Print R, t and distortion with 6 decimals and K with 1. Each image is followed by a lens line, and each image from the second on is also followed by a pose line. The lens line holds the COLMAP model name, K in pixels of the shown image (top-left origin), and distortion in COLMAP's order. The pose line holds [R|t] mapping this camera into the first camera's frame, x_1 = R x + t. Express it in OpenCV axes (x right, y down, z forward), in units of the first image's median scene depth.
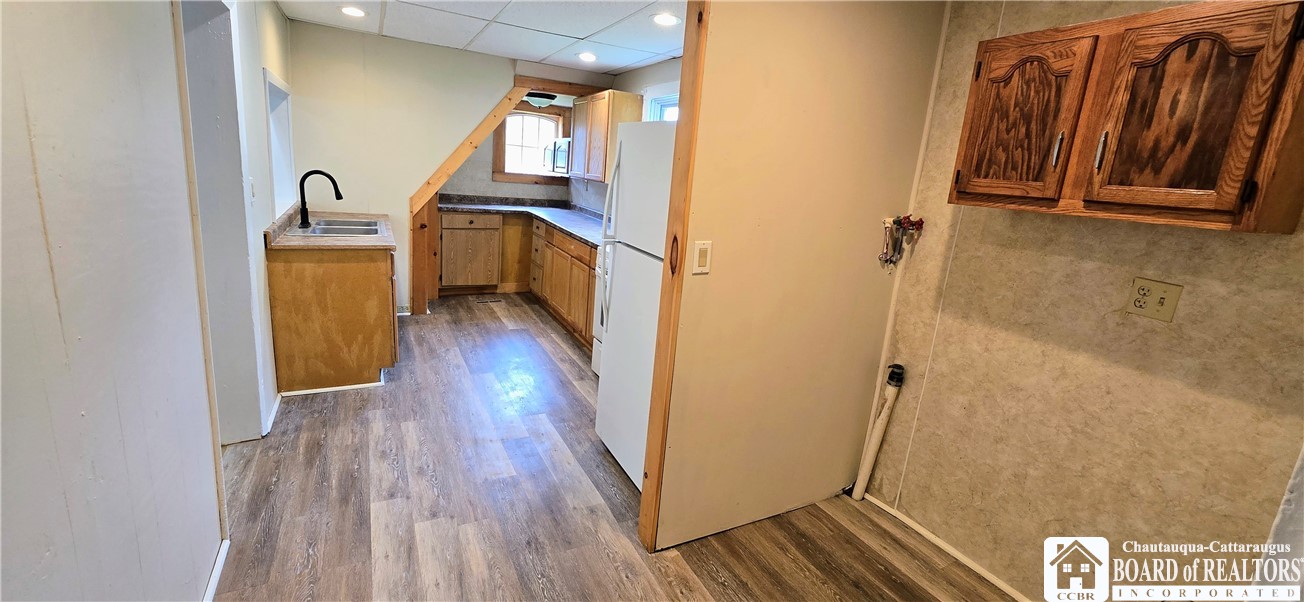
lens RADIAL K [[531.4, 0, 657.3], [0, 531.4, 293.9], [0, 0, 1]] dist [-0.002222, -0.000448]
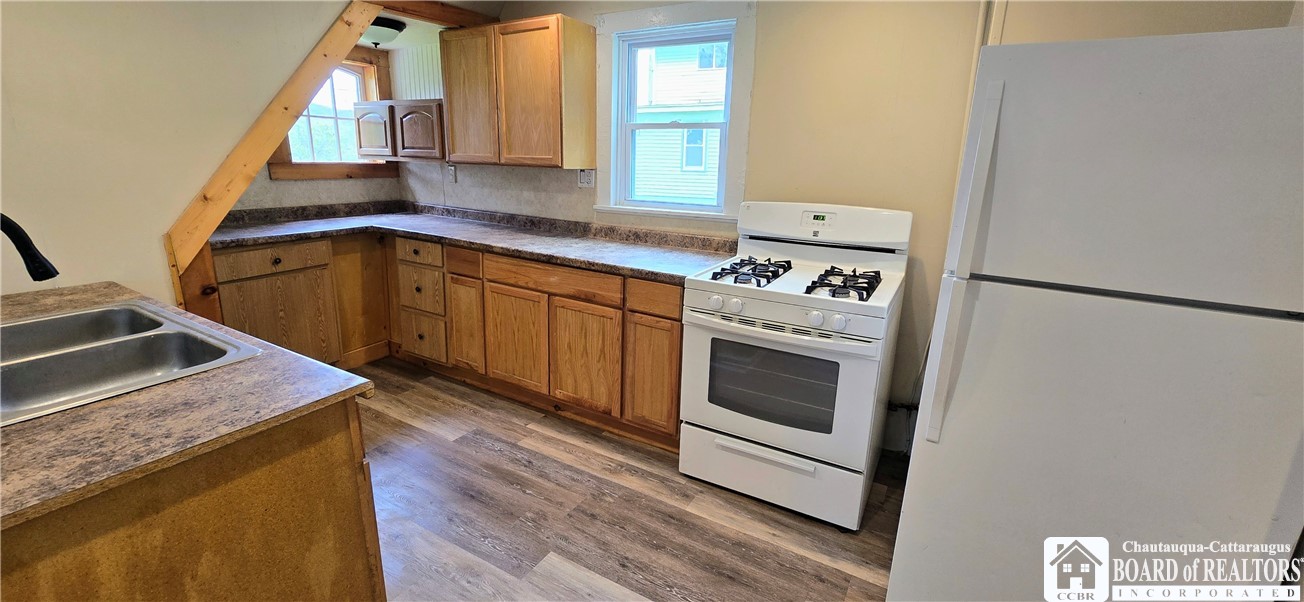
lens RADIAL K [[534.6, 0, 659.1], [0, 534.6, 291.2], [0, 0, 1]] dist [-0.000392, -0.000695]
pose [[0.845525, -0.193062, 0.497809, -0.331003], [0.167507, 0.981184, 0.096018, -0.103193], [-0.506980, 0.002201, 0.861955, 0.382520]]
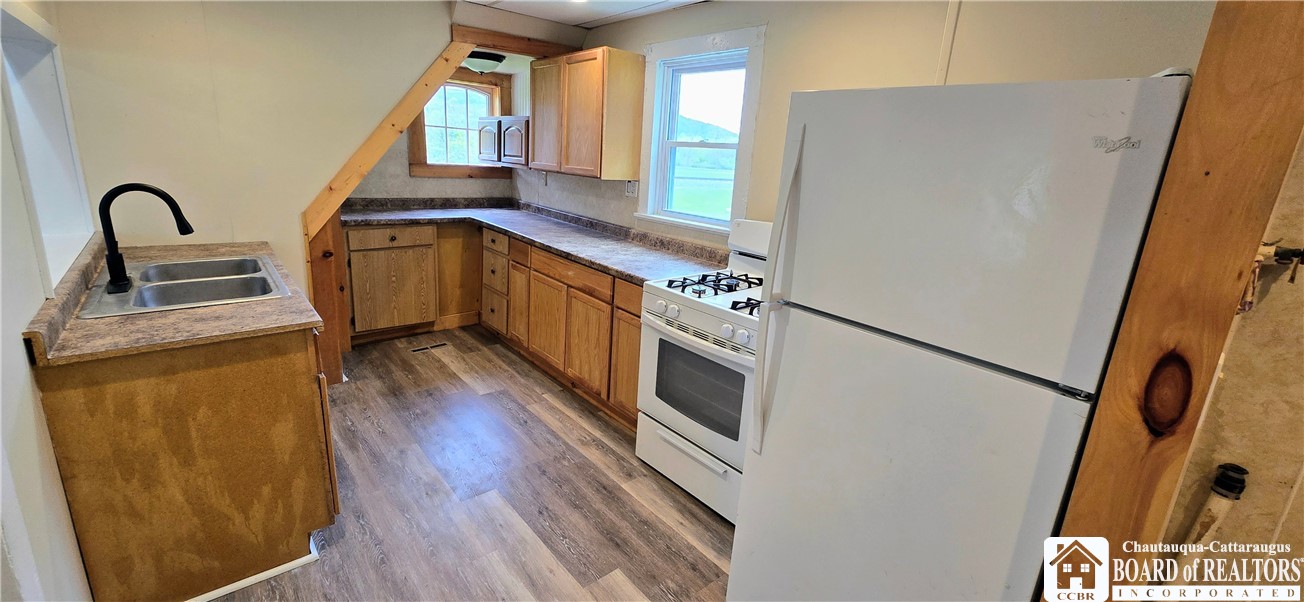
lens RADIAL K [[534.6, 0, 659.1], [0, 534.6, 291.2], [0, 0, 1]] dist [-0.000392, -0.000695]
pose [[0.974466, -0.080995, 0.209420, -0.178568], [0.072792, 0.996258, 0.046601, -0.081222], [-0.212411, -0.030167, 0.976715, 0.258766]]
